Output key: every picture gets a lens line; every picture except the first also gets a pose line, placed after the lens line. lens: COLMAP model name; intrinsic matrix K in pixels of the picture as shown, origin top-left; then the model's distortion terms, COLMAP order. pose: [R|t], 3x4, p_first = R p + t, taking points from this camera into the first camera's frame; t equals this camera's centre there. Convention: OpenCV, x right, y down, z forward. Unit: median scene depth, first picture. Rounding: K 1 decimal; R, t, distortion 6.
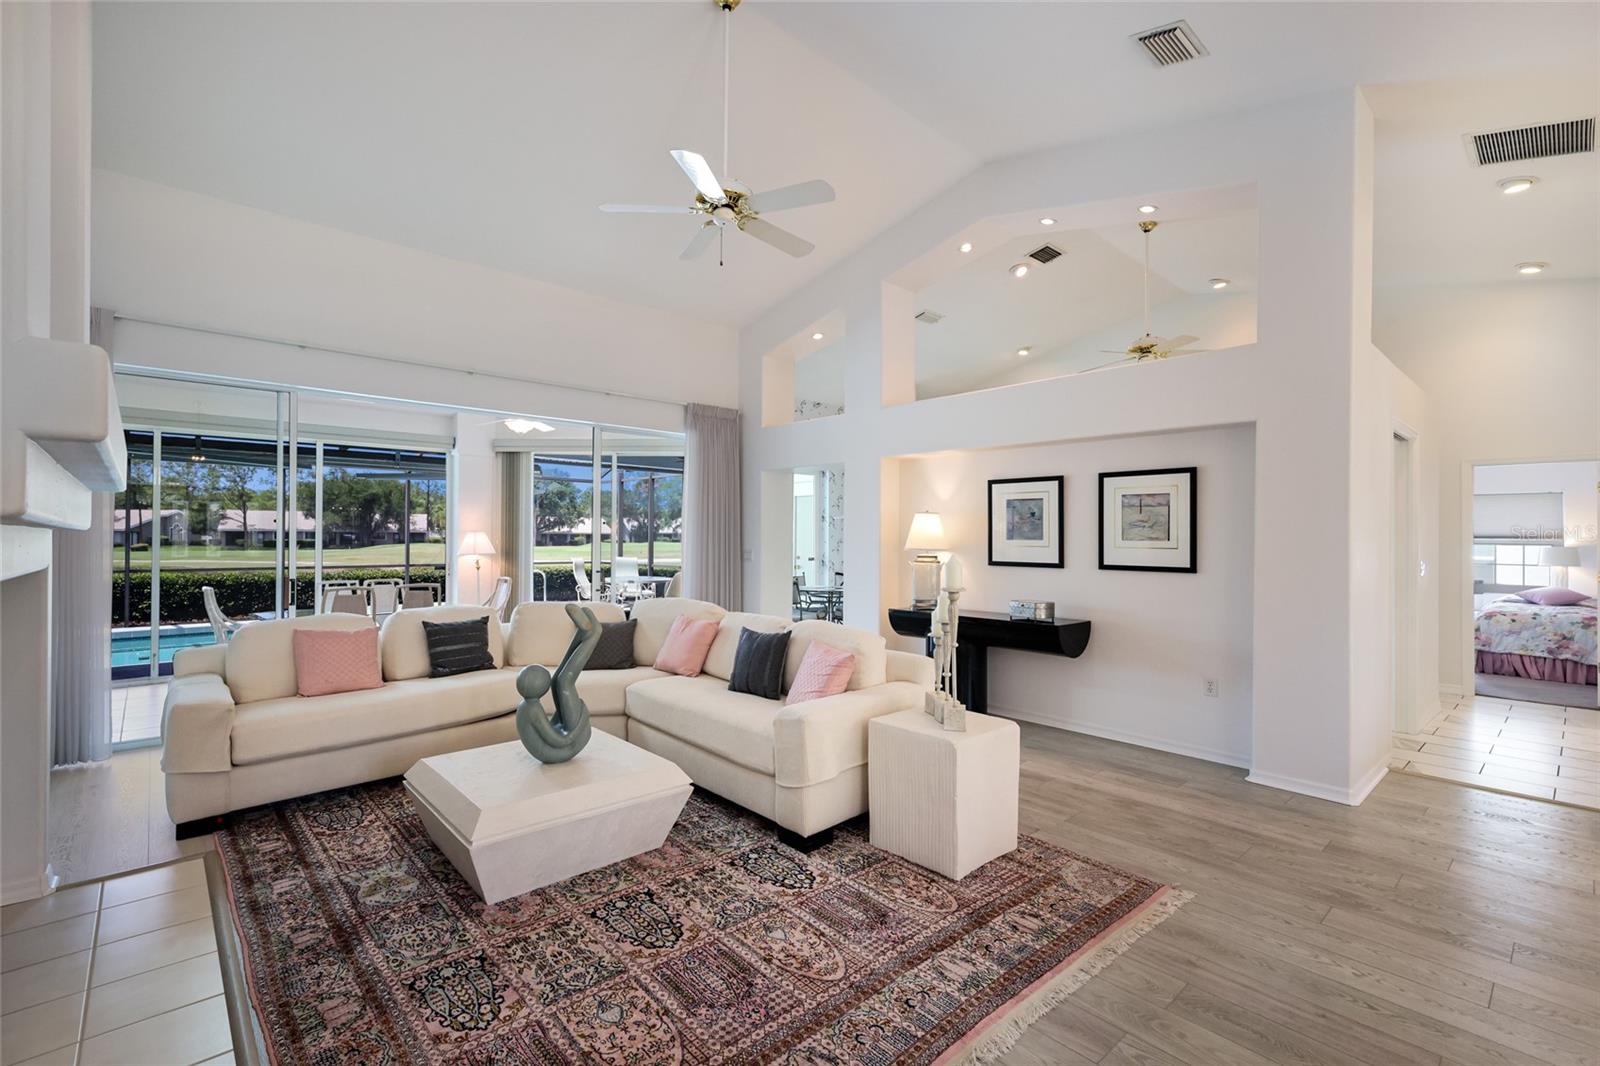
lens RADIAL K [[712.7, 0, 799.8], [0, 712.7, 531.5], [0, 0, 1]] dist [0.010321, 0.000340]
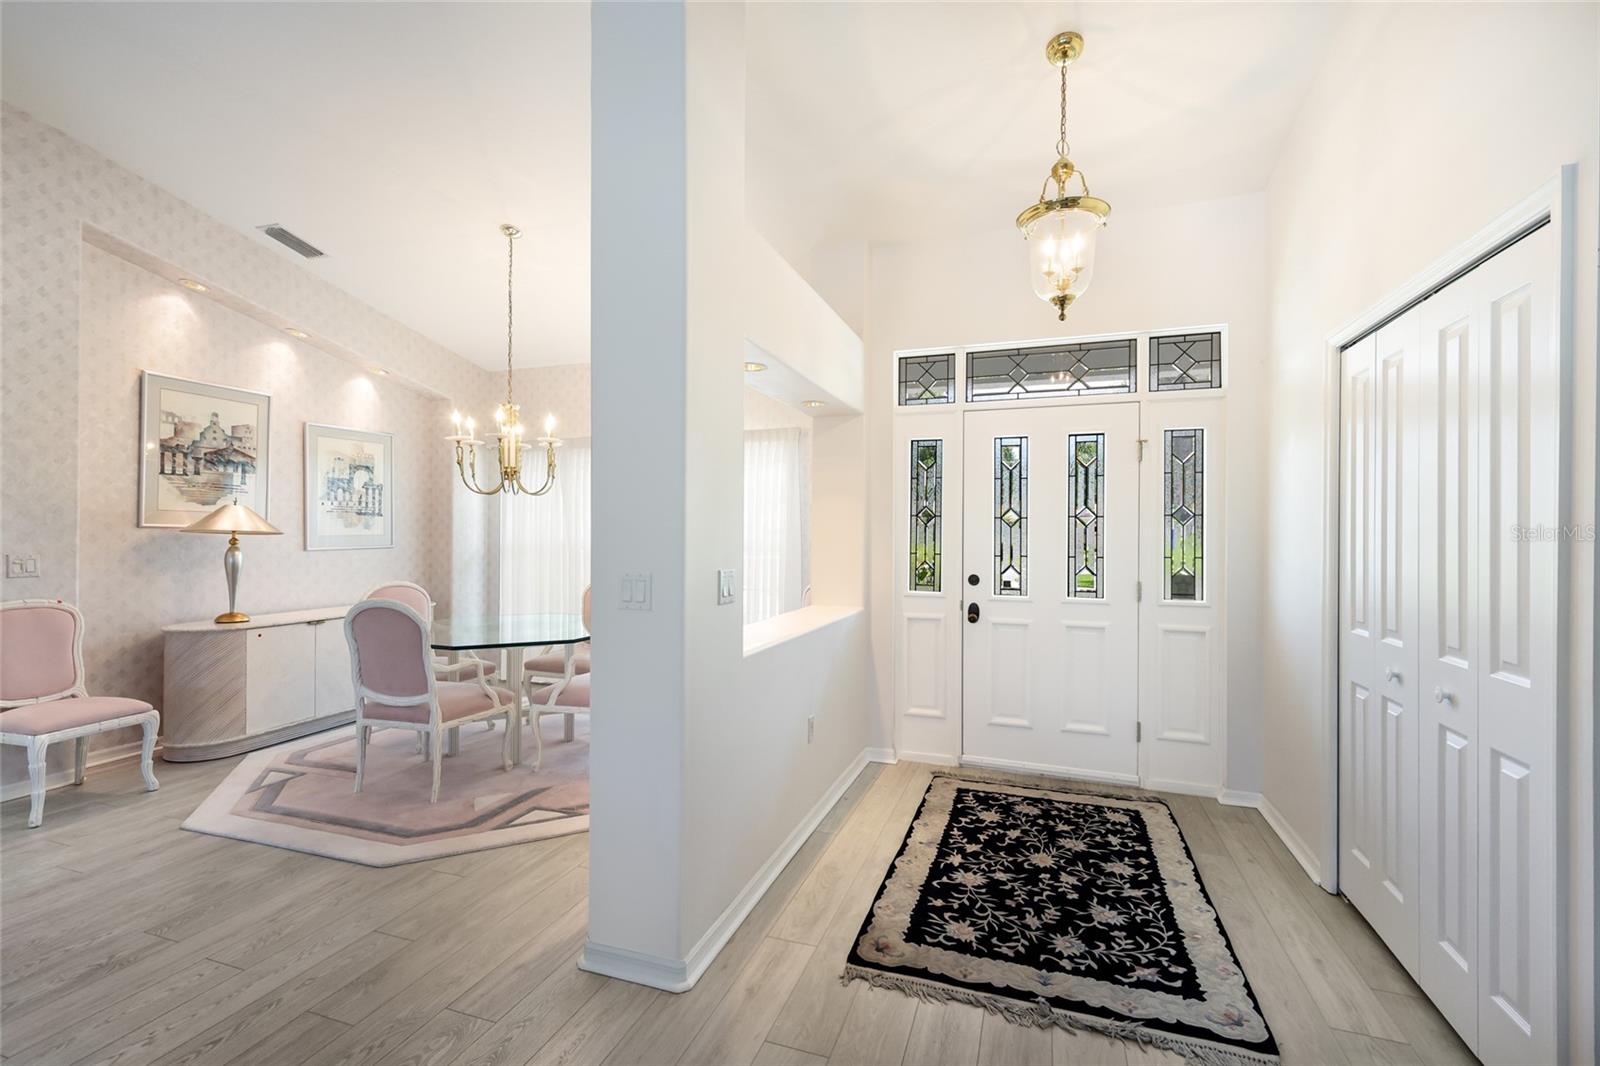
lens RADIAL K [[695.5, 0, 802.1], [0, 695.5, 534.8], [0, 0, 1]] dist [0.002870, -0.000205]
pose [[-0.477255, -0.012936, 0.878669, -0.156789], [-0.017433, 0.999834, 0.005251, 0.001030], [-0.878592, -0.012812, -0.477402, 0.373920]]
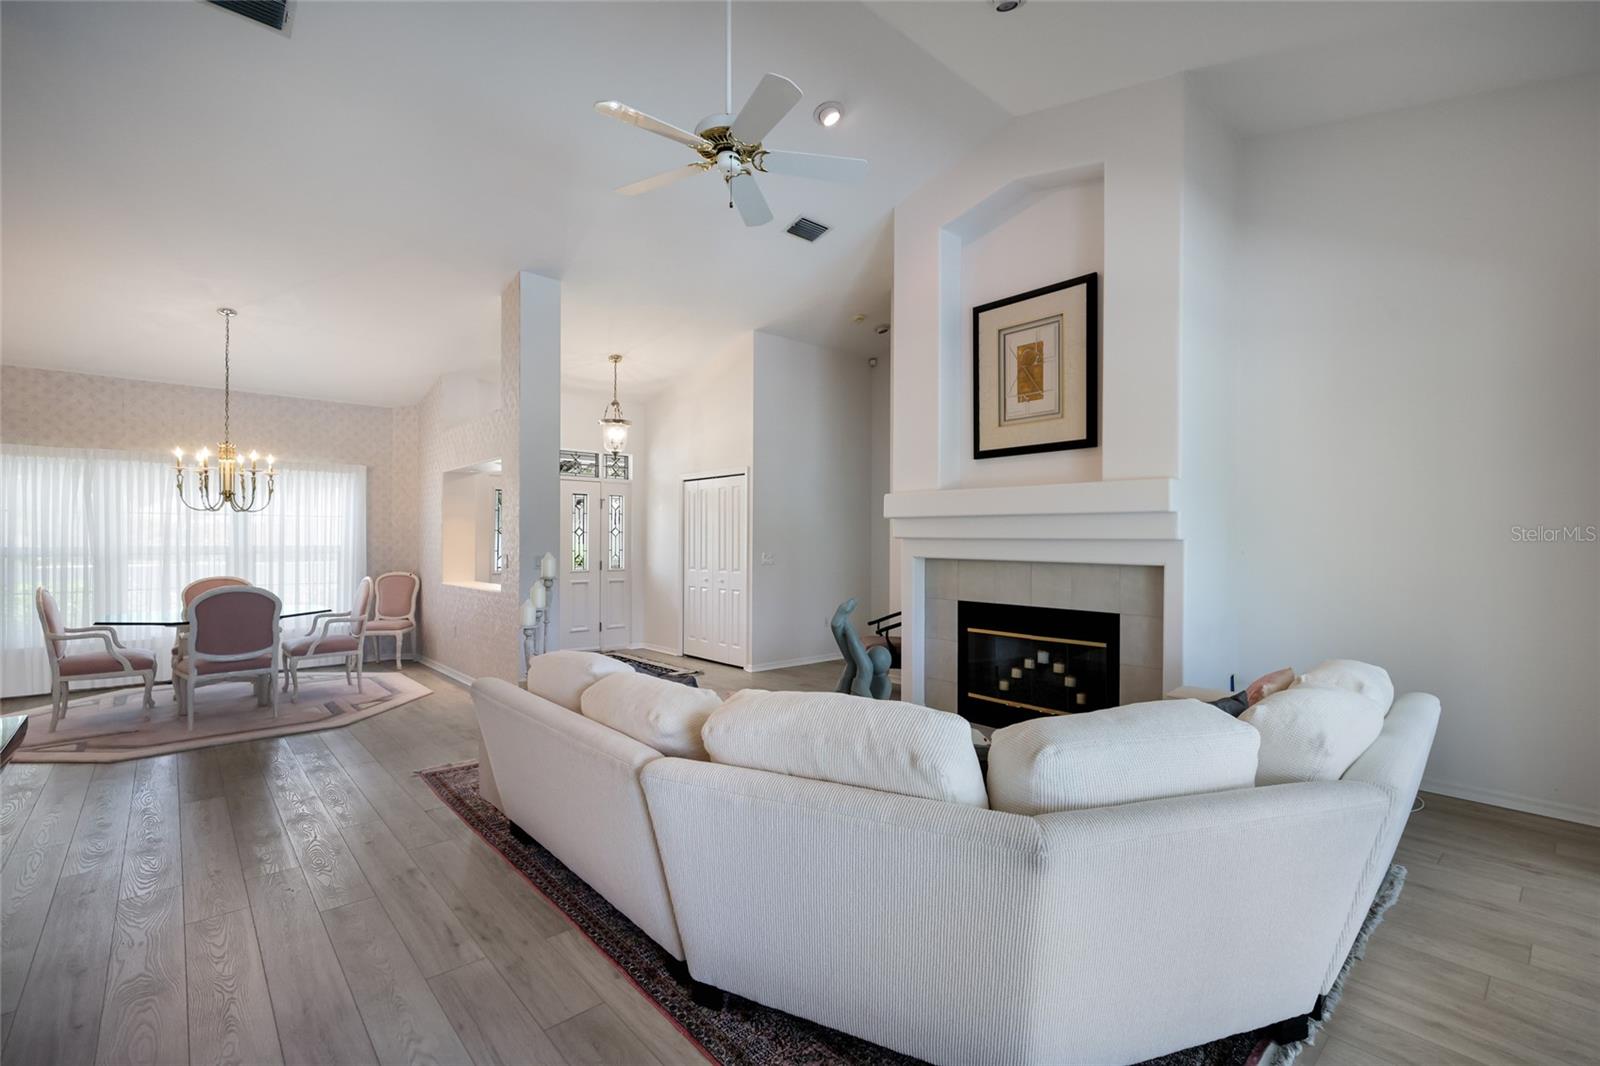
lens RADIAL K [[699.5, 0, 805.4], [0, 699.5, 538.5], [0, 0, 1]] dist [-0.000935, -0.000050]
pose [[-0.999912, -0.011789, -0.006044, -0.165330], [-0.011704, 0.999836, -0.013814, 0.013273], [0.006205, -0.013742, -0.999886, 1.576660]]
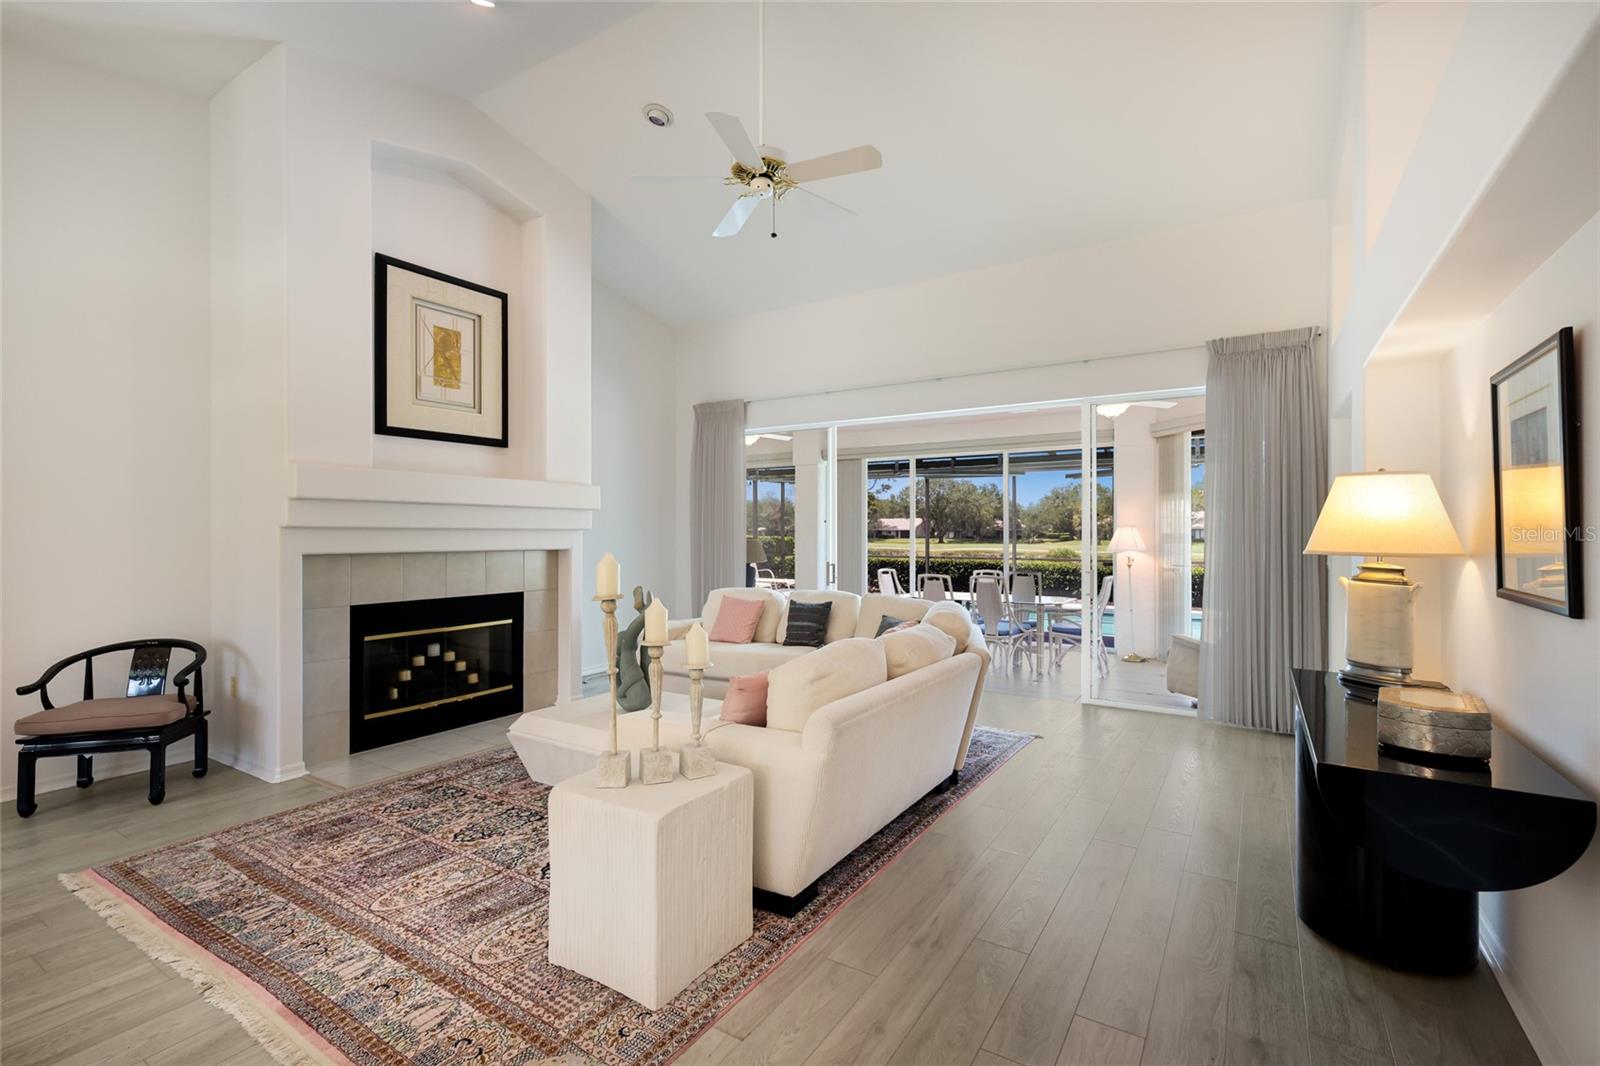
lens RADIAL K [[712.7, 0, 799.8], [0, 712.7, 531.5], [0, 0, 1]] dist [0.010321, 0.000340]
pose [[0.267166, -0.007139, -0.963624, 0.694394], [0.012877, 0.999910, -0.003838, 0.010058], [0.963565, -0.011383, 0.267234, 0.689700]]
